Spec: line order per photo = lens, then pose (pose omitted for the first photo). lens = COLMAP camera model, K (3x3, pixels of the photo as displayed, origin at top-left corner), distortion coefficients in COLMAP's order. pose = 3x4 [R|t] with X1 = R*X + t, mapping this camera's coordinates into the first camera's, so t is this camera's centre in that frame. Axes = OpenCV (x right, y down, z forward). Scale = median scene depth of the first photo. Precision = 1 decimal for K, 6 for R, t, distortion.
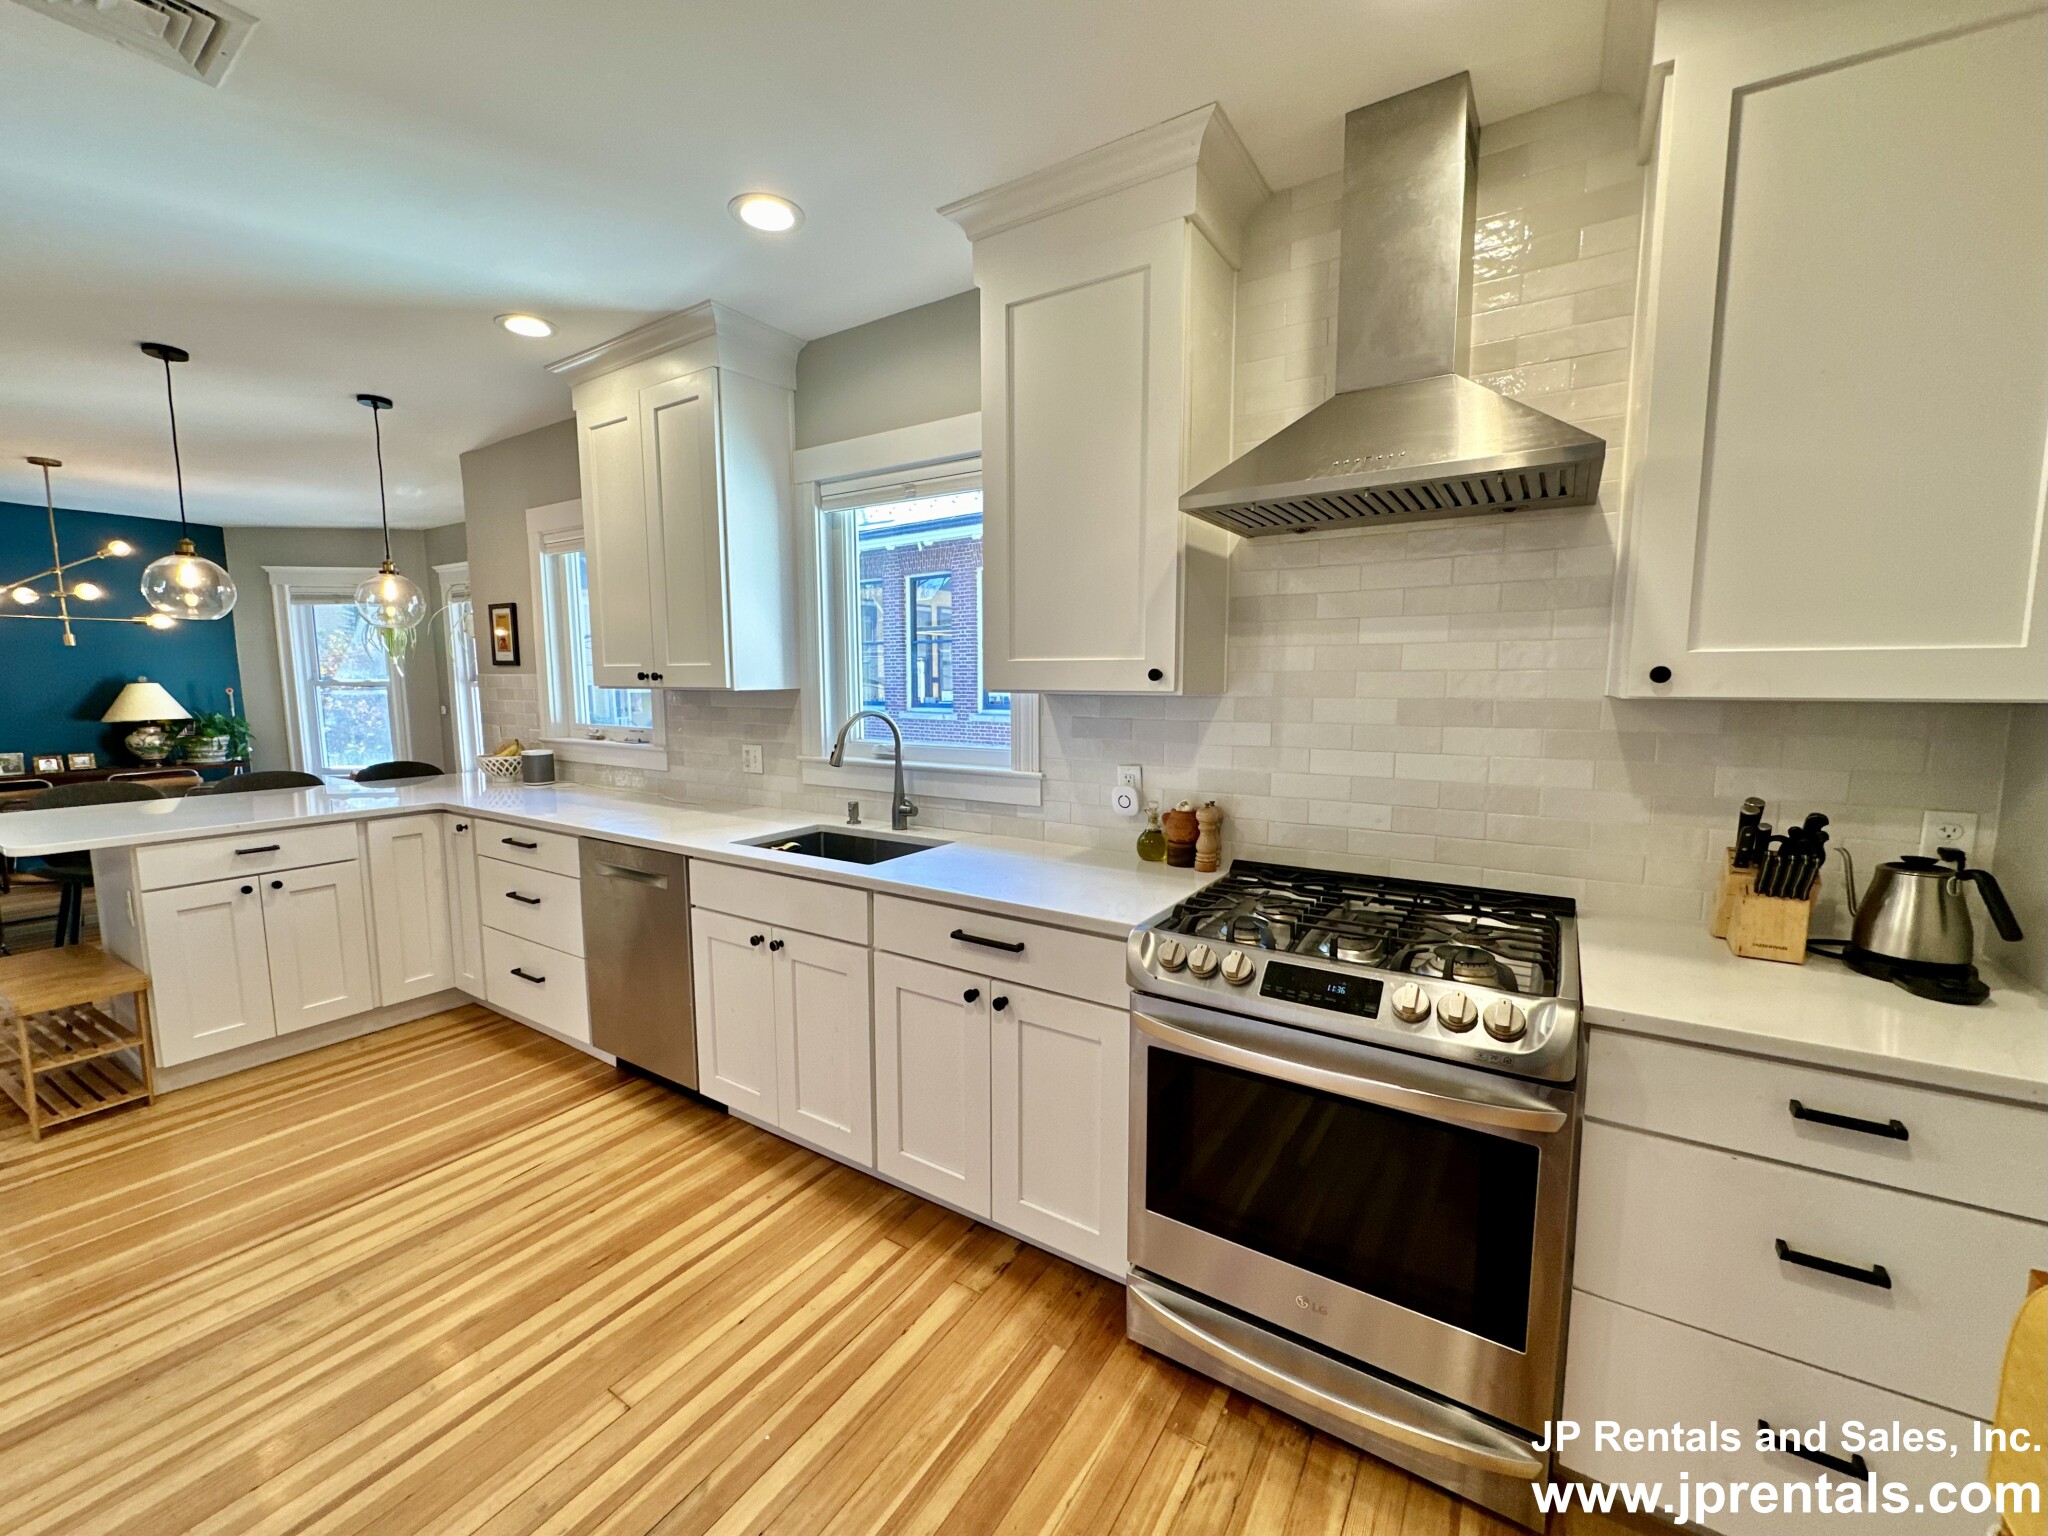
lens RADIAL K [[810.1, 0, 1031.5], [0, 810.1, 767.1], [0, 0, 1]] dist [-0.002245, -0.000016]
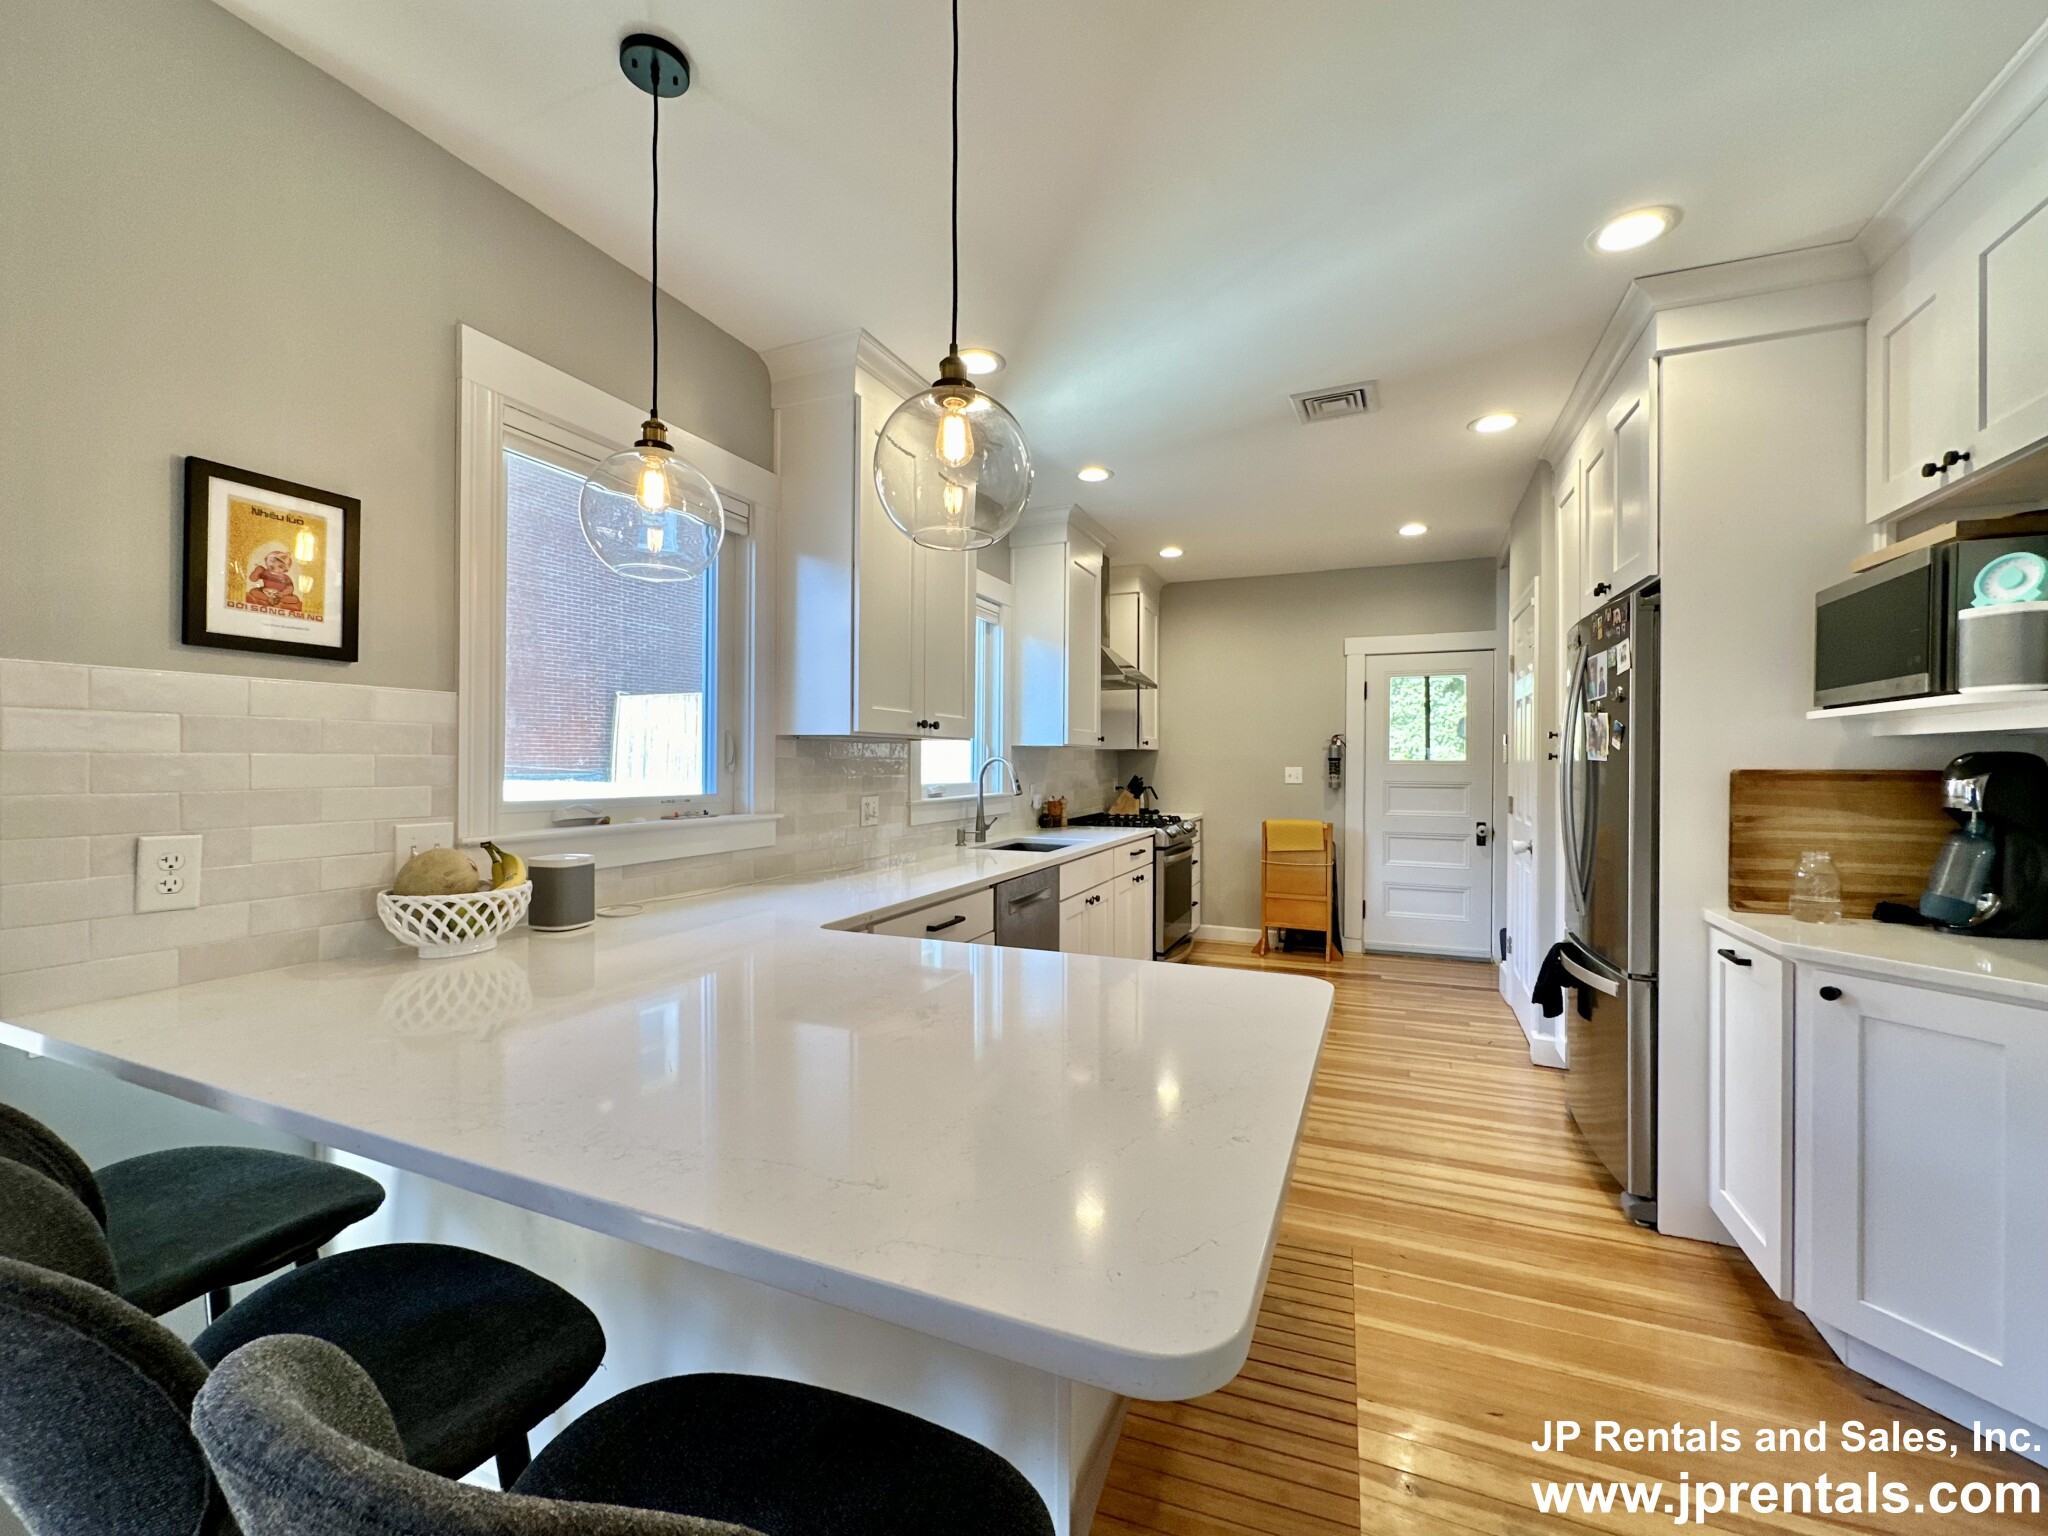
lens RADIAL K [[844.3, 0, 1024.0], [0, 844.3, 768.0], [0, 0, 1]] dist [-0.002353, -0.000232]
pose [[-0.165881, -0.007694, 0.986116, -0.810153], [0.103536, 0.994307, 0.025174, -0.039754], [-0.980696, 0.106275, -0.164140, 0.574462]]
